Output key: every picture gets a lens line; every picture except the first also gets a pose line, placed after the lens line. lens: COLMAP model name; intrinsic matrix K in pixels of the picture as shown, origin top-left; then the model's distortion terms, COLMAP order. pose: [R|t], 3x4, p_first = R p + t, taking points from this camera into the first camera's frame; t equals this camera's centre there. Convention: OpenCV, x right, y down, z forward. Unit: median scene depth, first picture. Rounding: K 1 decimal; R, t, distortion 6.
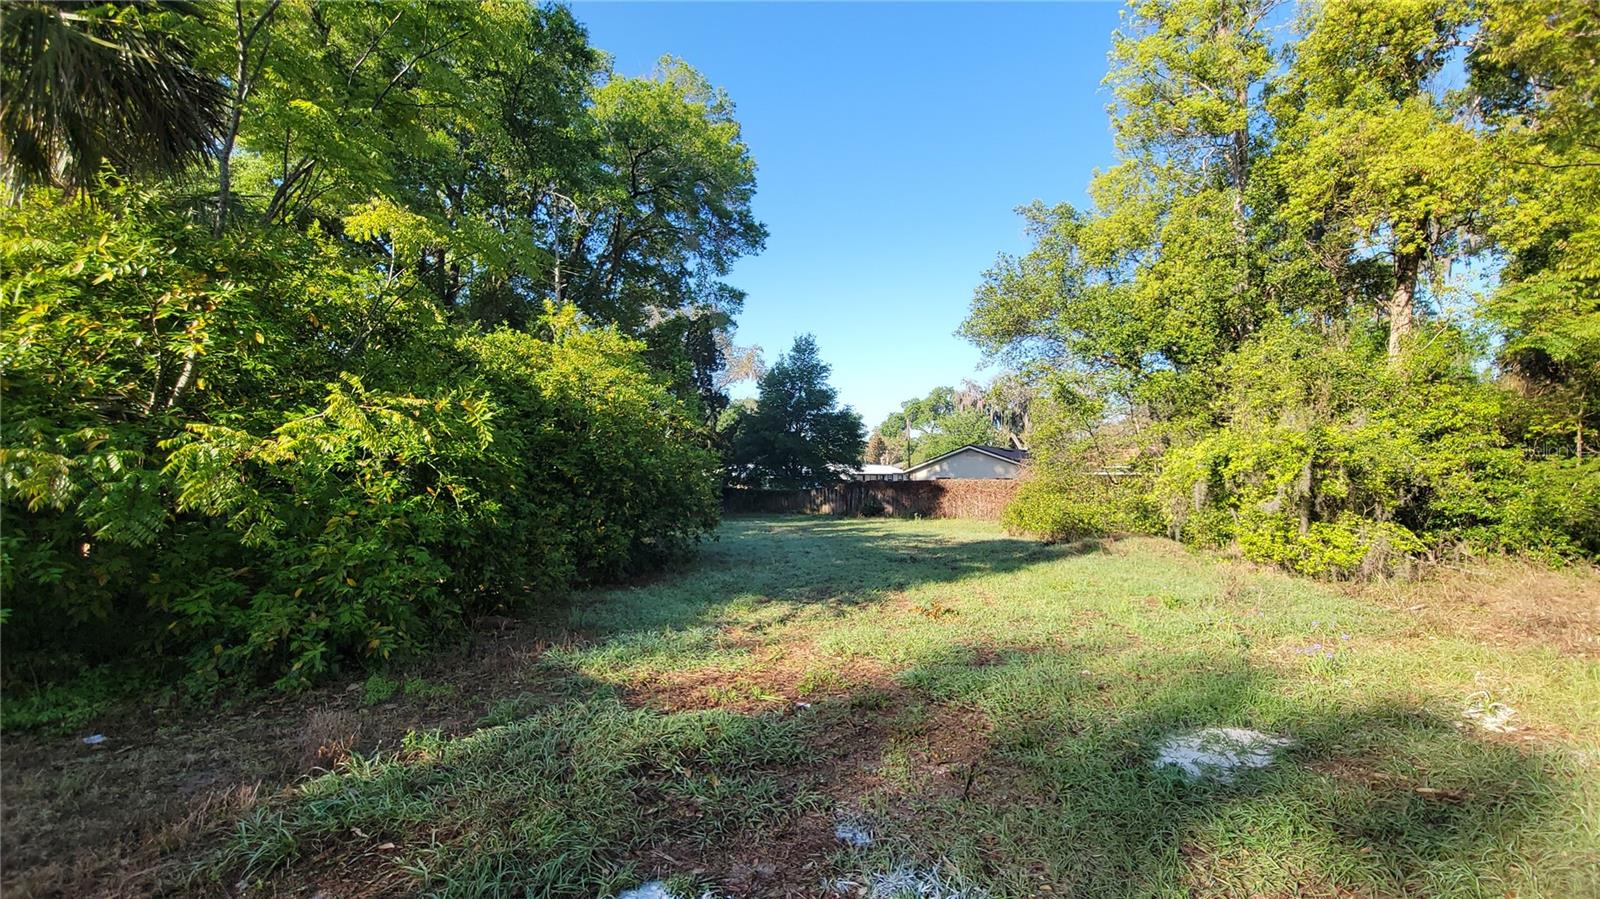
lens RADIAL K [[650.2, 0, 812.4], [0, 650.2, 463.2], [0, 0, 1]] dist [0.010551, -0.008319]
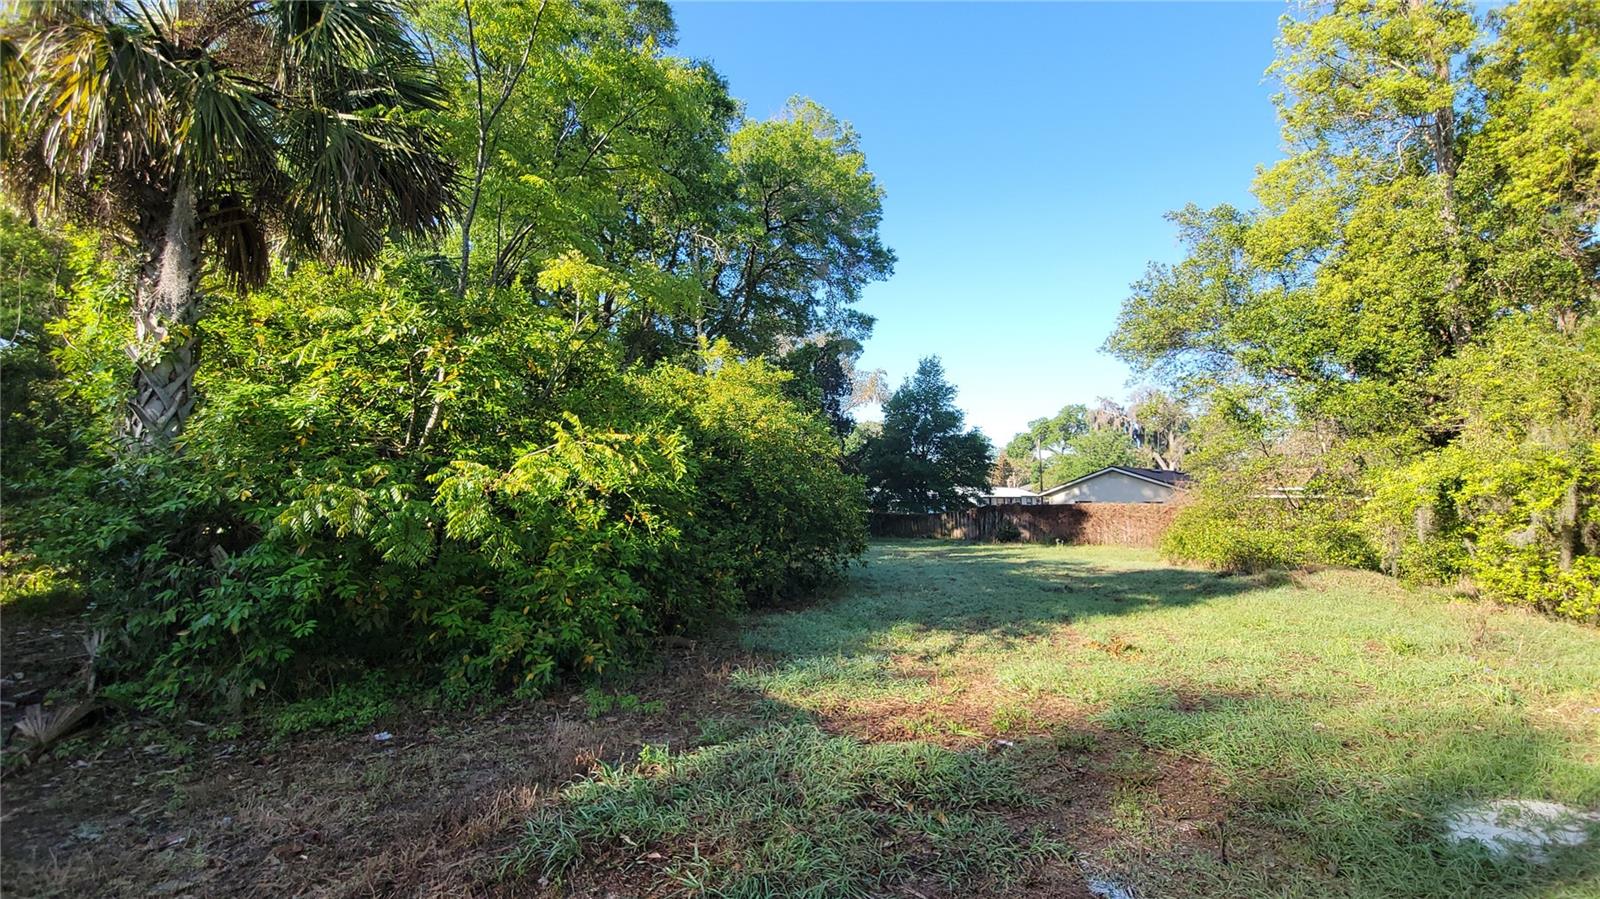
lens RADIAL K [[650.2, 0, 770.4], [0, 650.2, 460.5], [0, 0, 1]] dist [0.010551, -0.008319]
pose [[0.983641, -0.011594, -0.179765, -0.125093], [0.005544, 0.999402, -0.034121, -0.011893], [0.180053, 0.032567, 0.983118, -0.019594]]
